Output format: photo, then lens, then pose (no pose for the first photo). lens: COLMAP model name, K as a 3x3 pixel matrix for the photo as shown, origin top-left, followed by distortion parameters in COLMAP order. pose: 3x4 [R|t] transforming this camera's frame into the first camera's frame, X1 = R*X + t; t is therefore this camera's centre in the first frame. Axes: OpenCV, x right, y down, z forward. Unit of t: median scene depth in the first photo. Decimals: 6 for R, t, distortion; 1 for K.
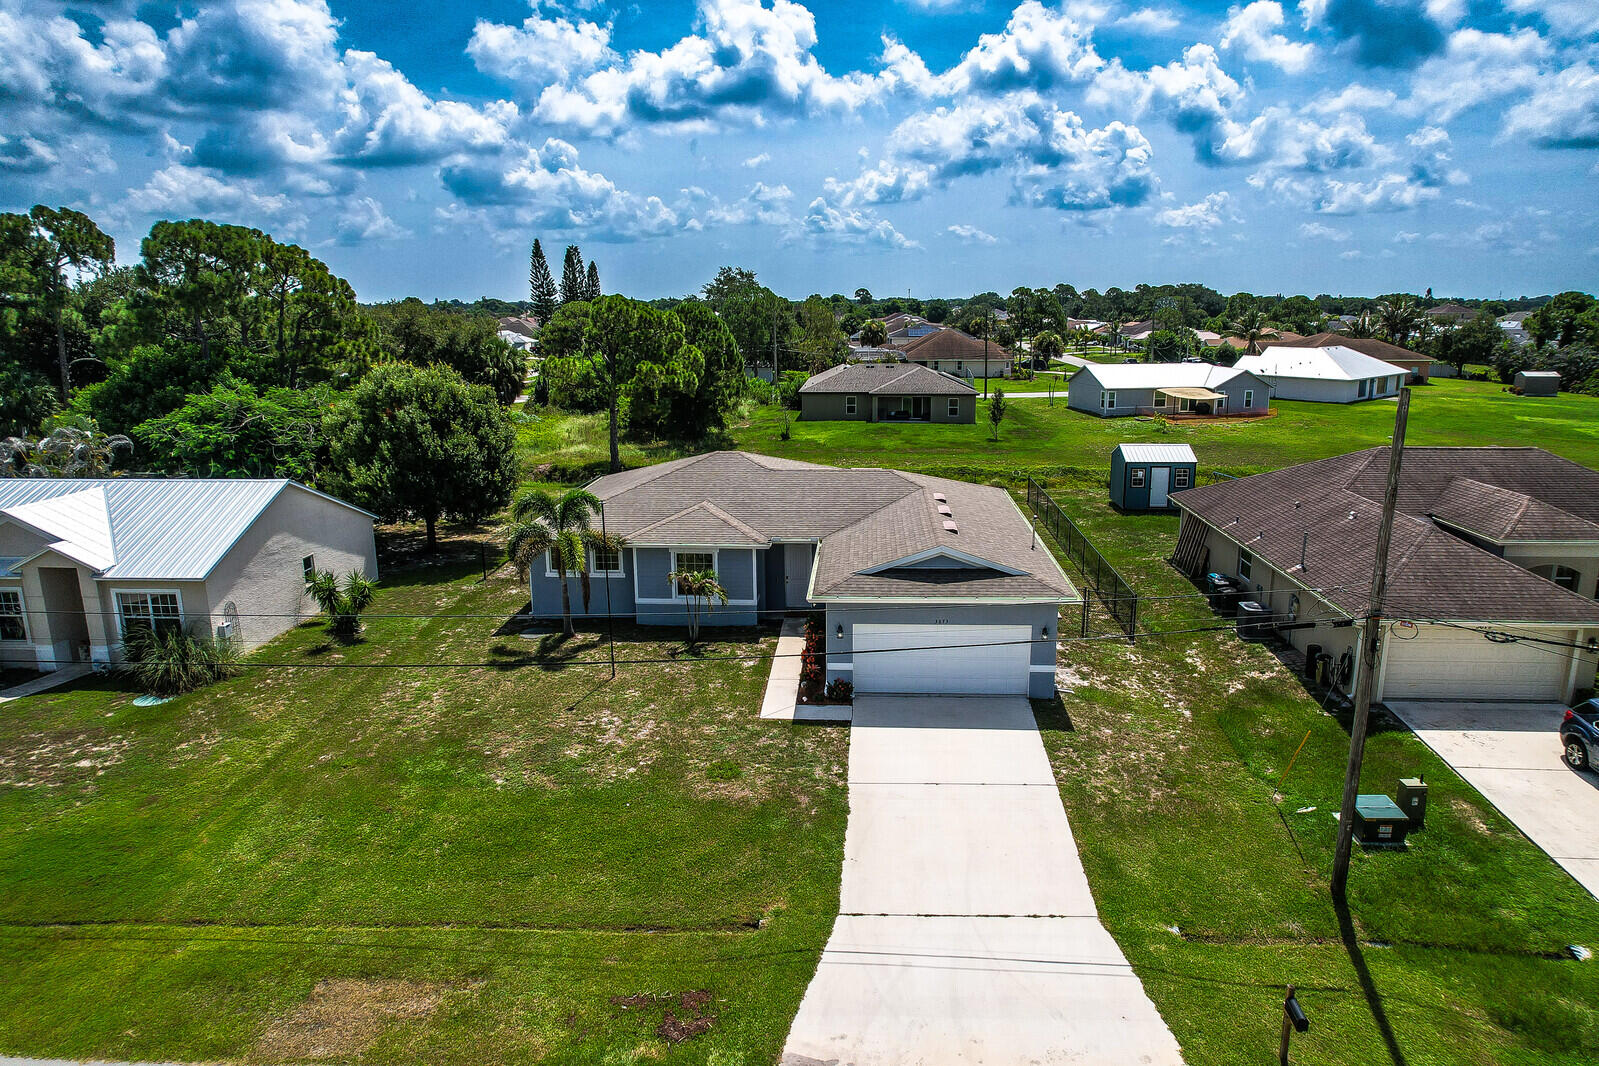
lens RADIAL K [[1023.2, 0, 799.5], [0, 1023.2, 533.0], [0, 0, 1]] dist [-0.095302, 0.086796]
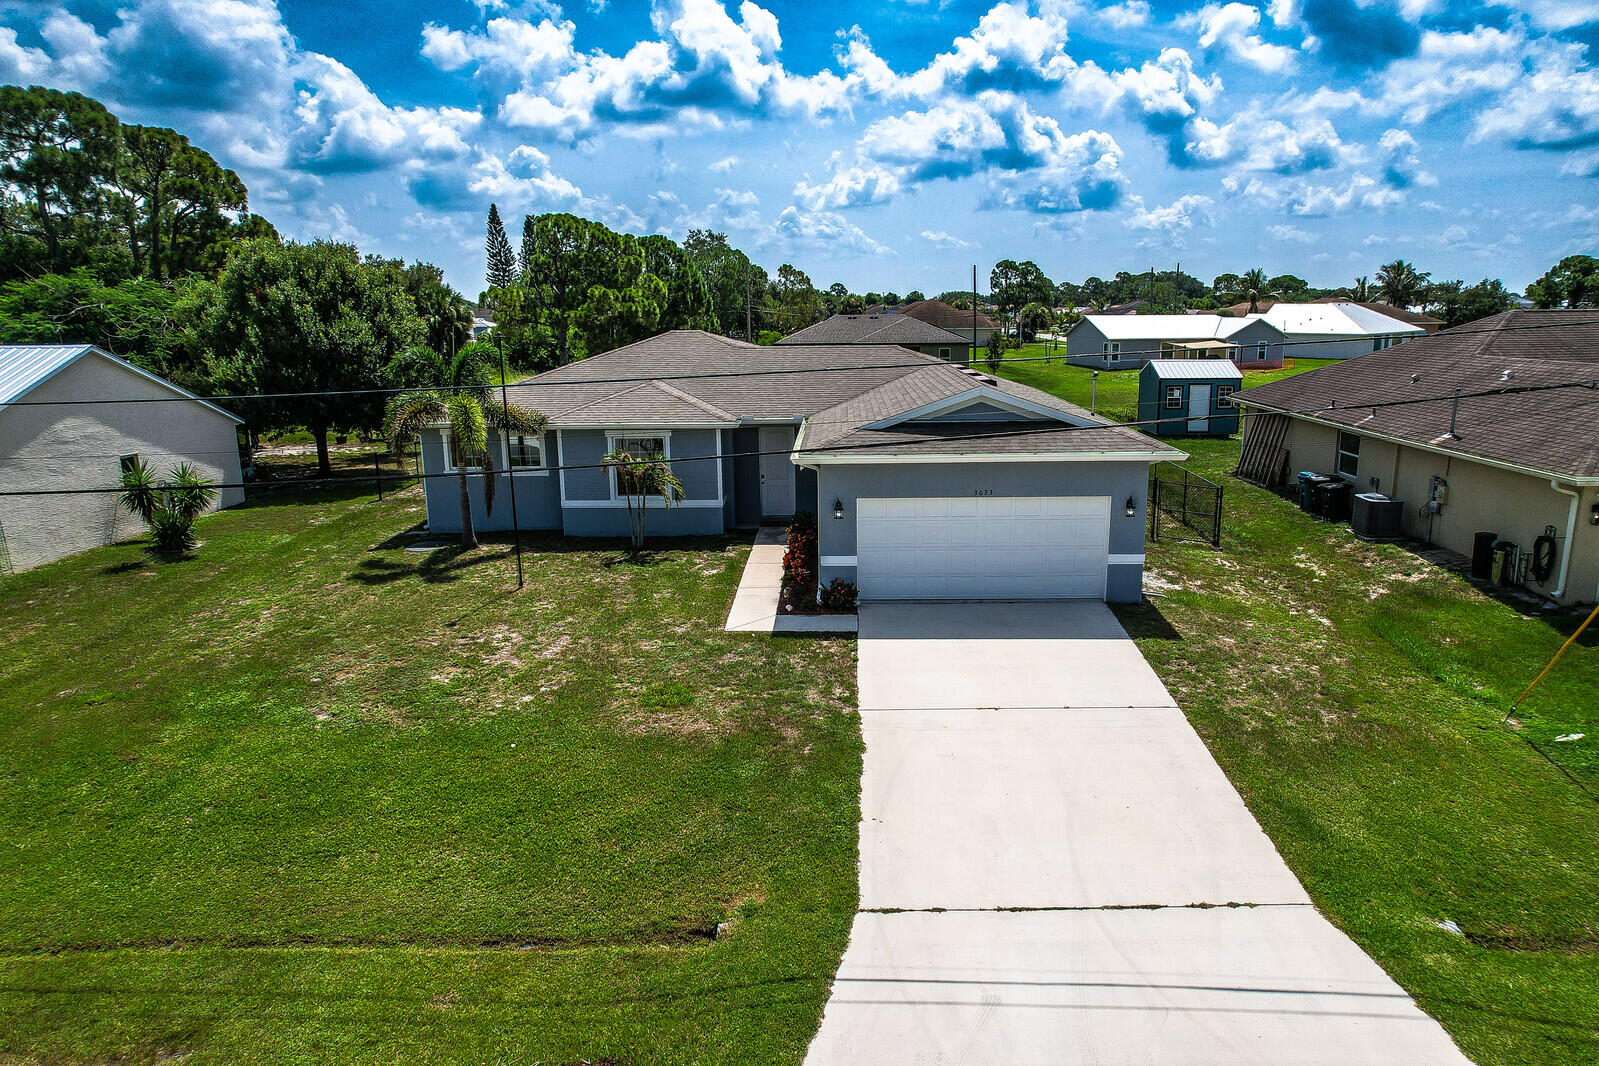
lens RADIAL K [[1023.2, 0, 799.5], [0, 1023.2, 533.0], [0, 0, 1]] dist [-0.095302, 0.086796]
pose [[0.999676, -0.011721, 0.022611, -0.002700], [0.011872, 0.999908, -0.006536, 0.109794], [-0.022532, 0.006802, 0.999723, 0.281808]]
